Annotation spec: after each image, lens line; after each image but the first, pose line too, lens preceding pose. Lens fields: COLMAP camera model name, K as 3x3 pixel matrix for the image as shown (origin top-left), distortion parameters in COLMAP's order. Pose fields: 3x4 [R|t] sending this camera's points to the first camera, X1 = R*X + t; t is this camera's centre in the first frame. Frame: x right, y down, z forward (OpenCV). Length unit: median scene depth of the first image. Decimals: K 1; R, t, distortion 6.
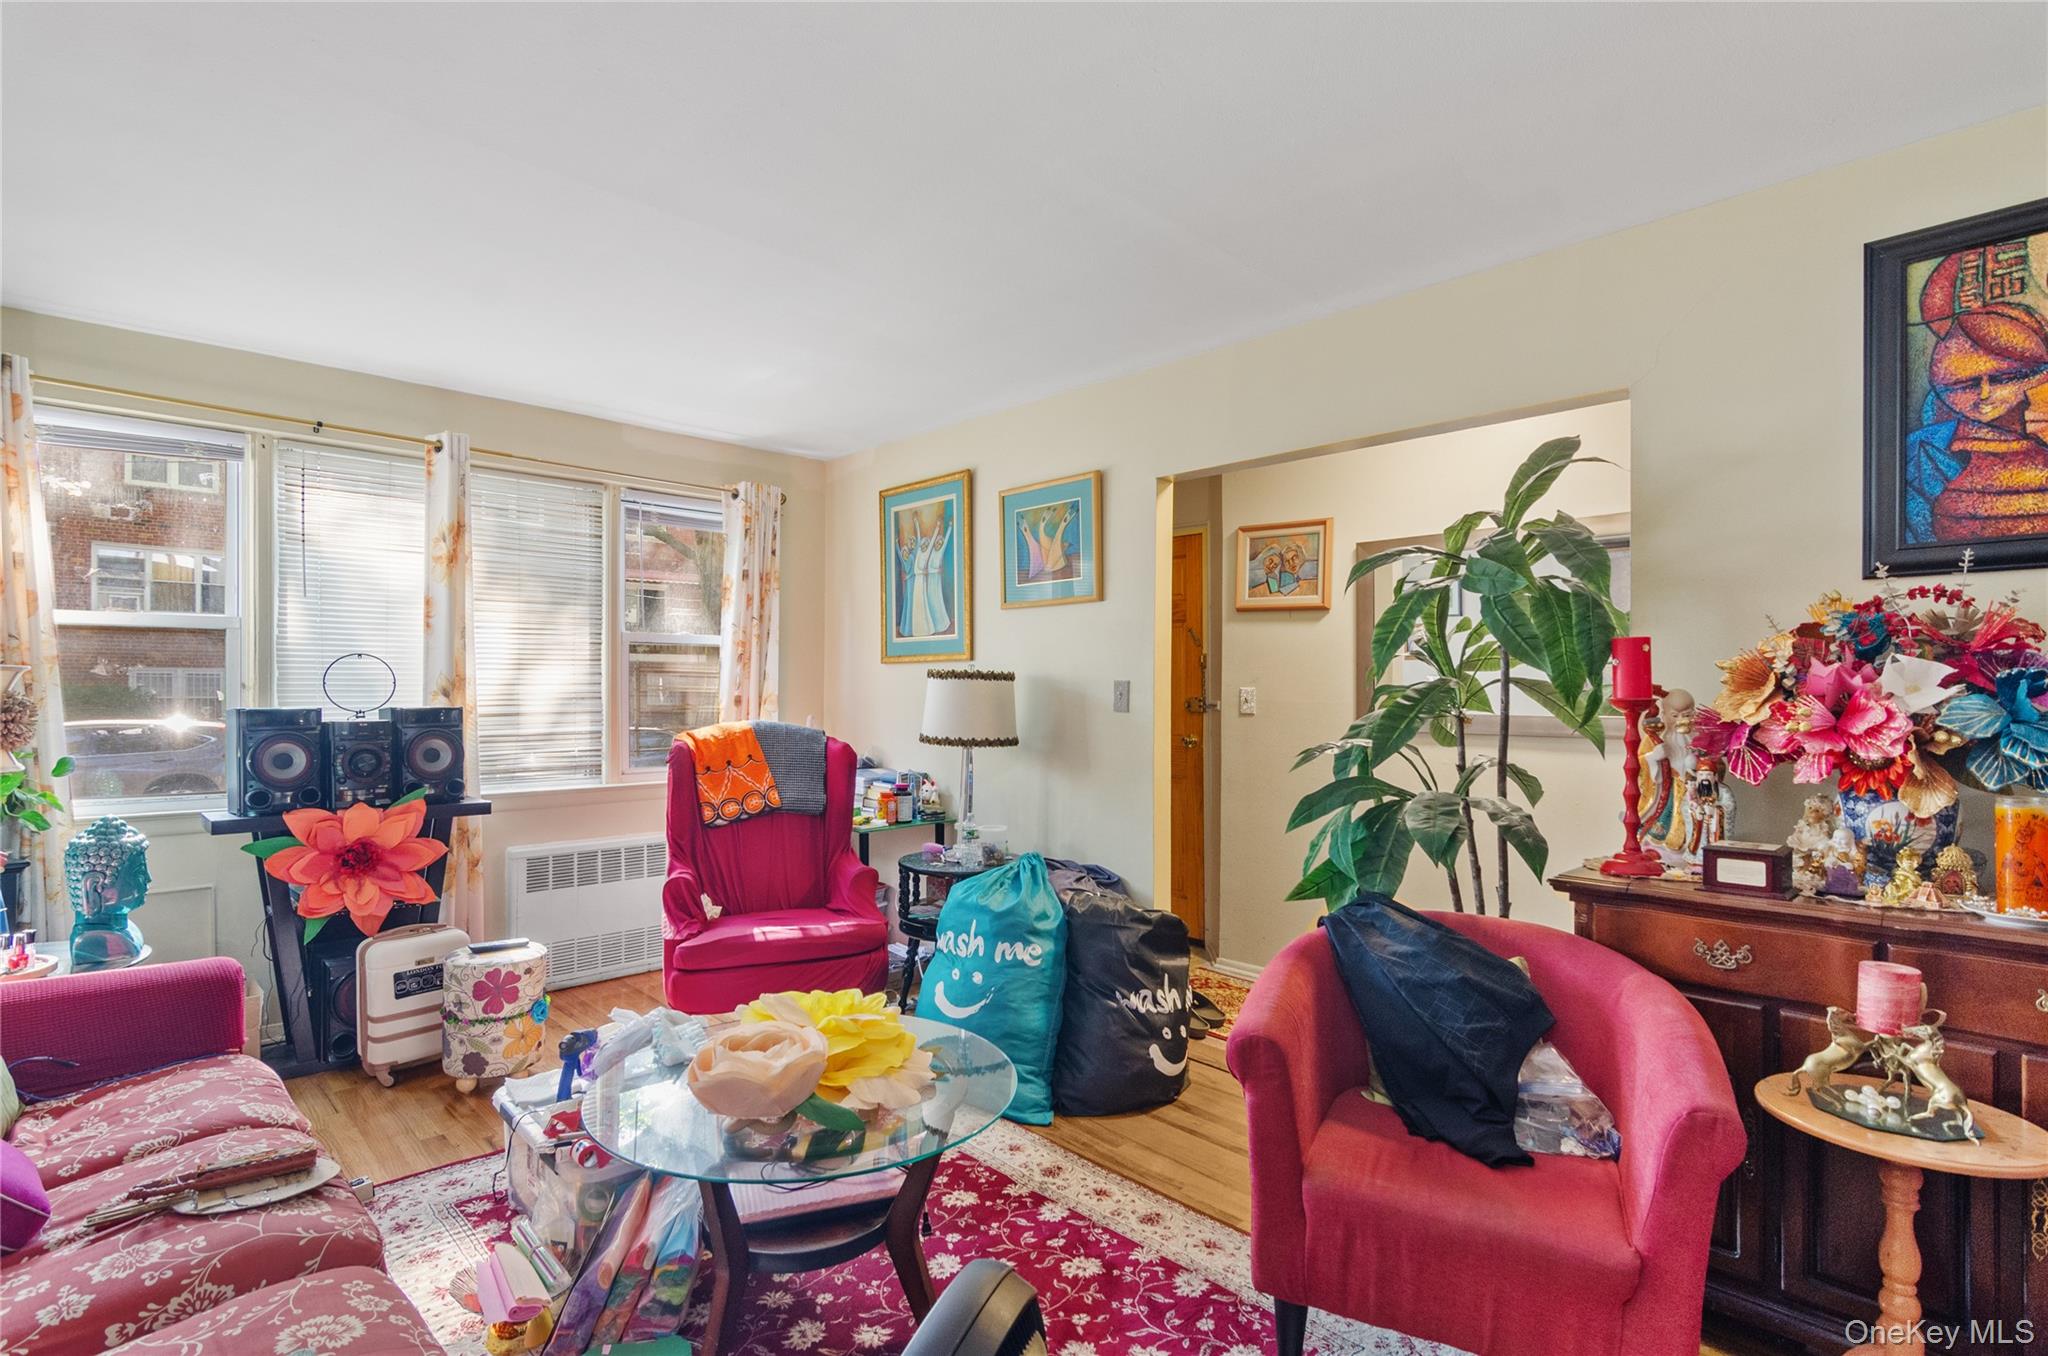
lens RADIAL K [[993.3, 0, 1027.7], [0, 993.3, 688.1], [0, 0, 1]] dist [0.002937, 0.001797]
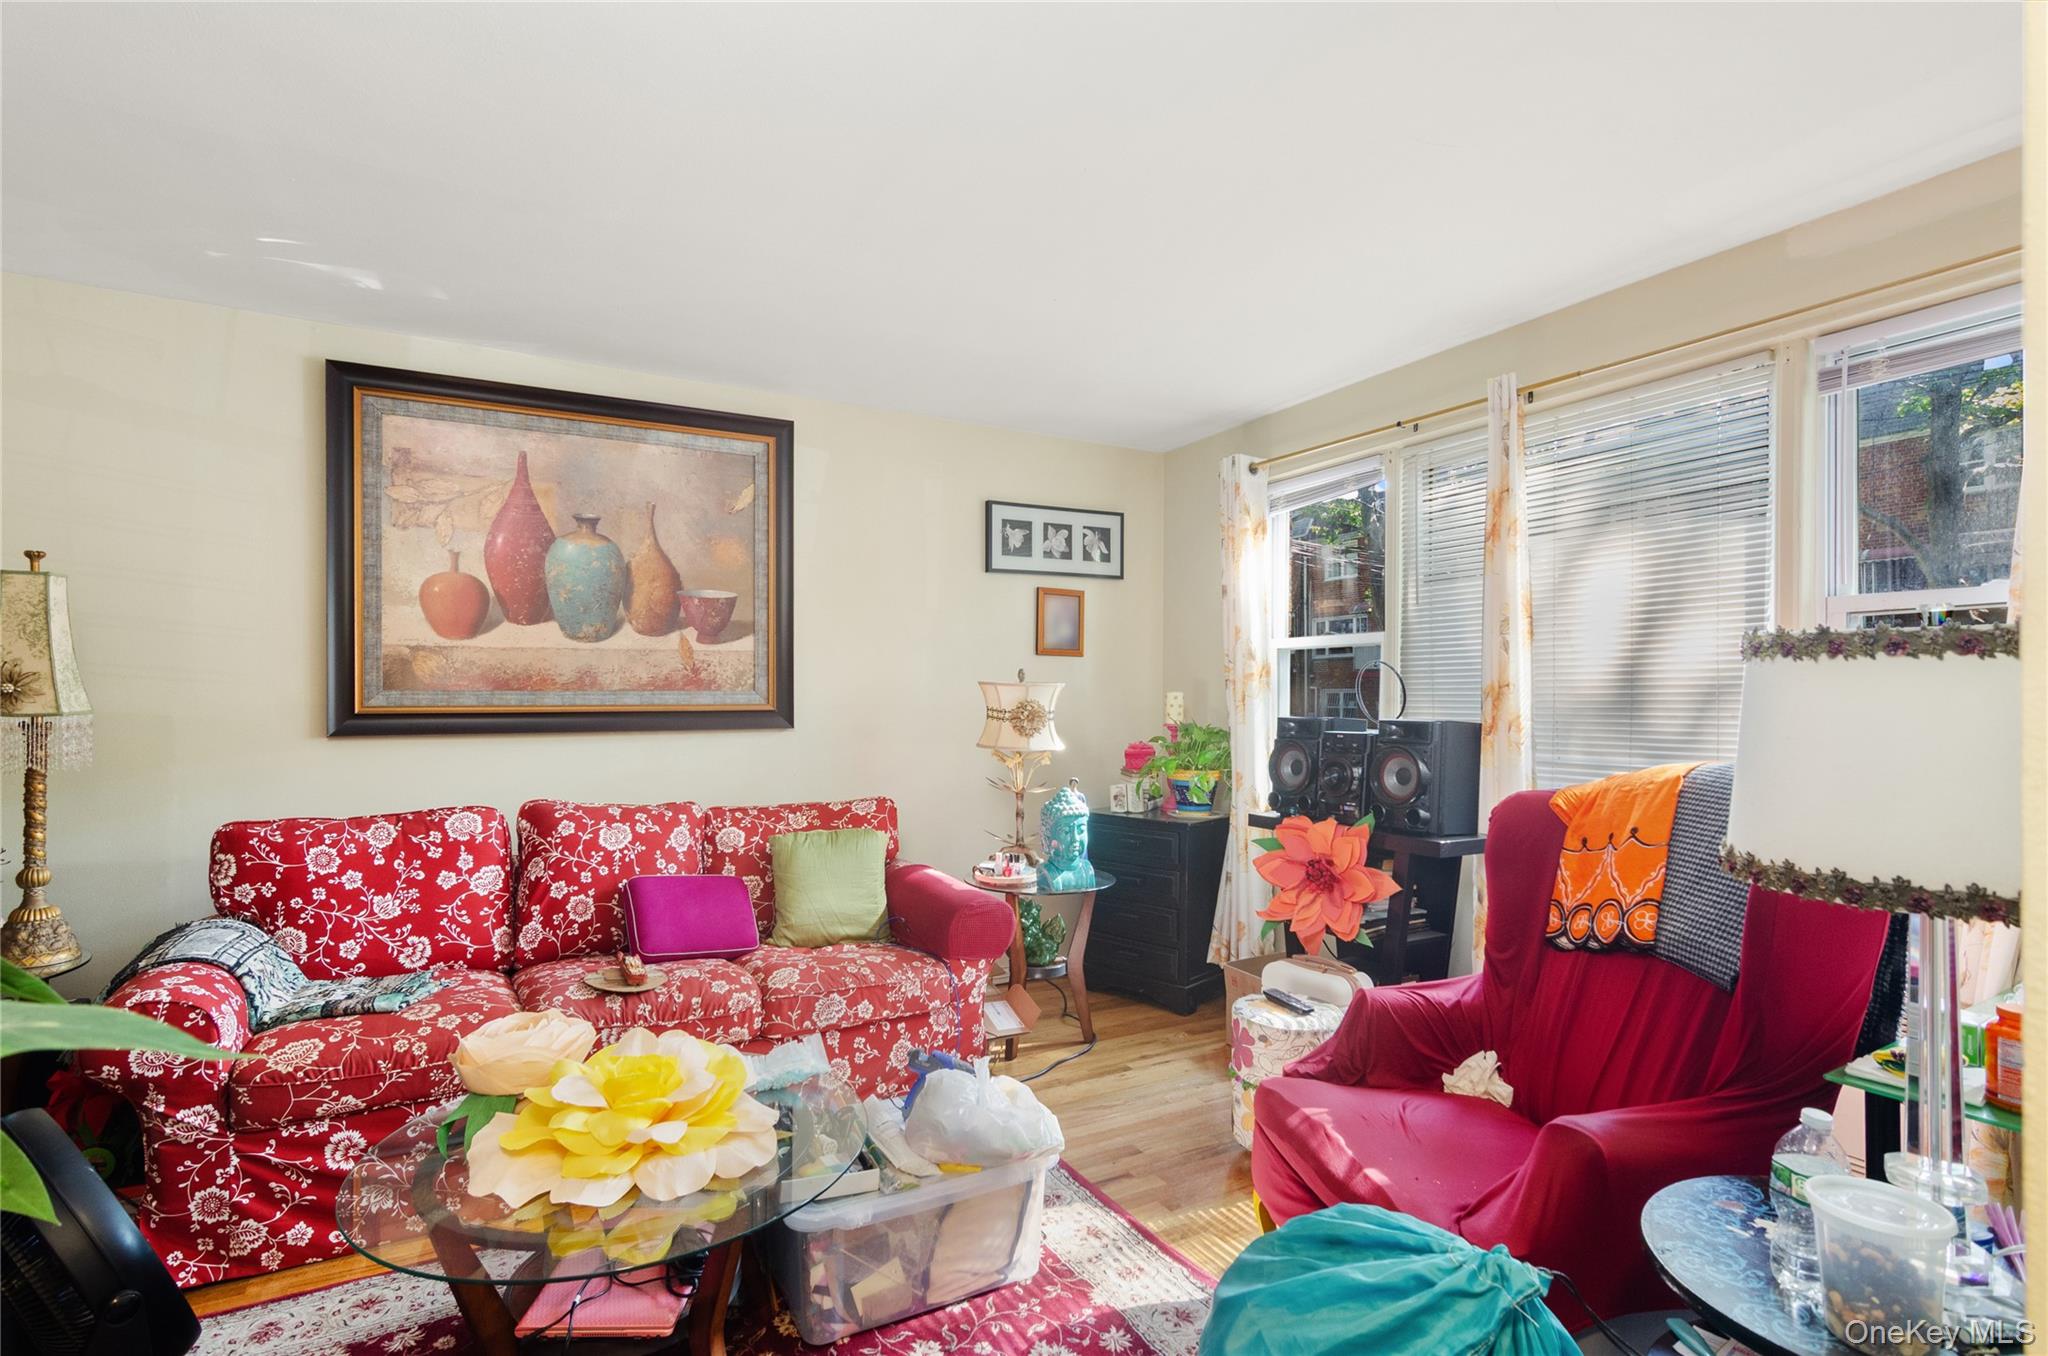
lens RADIAL K [[996.2, 0, 1023.2], [0, 996.2, 692.1], [0, 0, 1]] dist [-0.001878, -0.000021]
pose [[-0.265507, -0.012271, -0.964031, 0.312598], [-0.003512, 0.999925, -0.011761, 0.006378], [0.964103, 0.000263, -0.265530, 0.913821]]
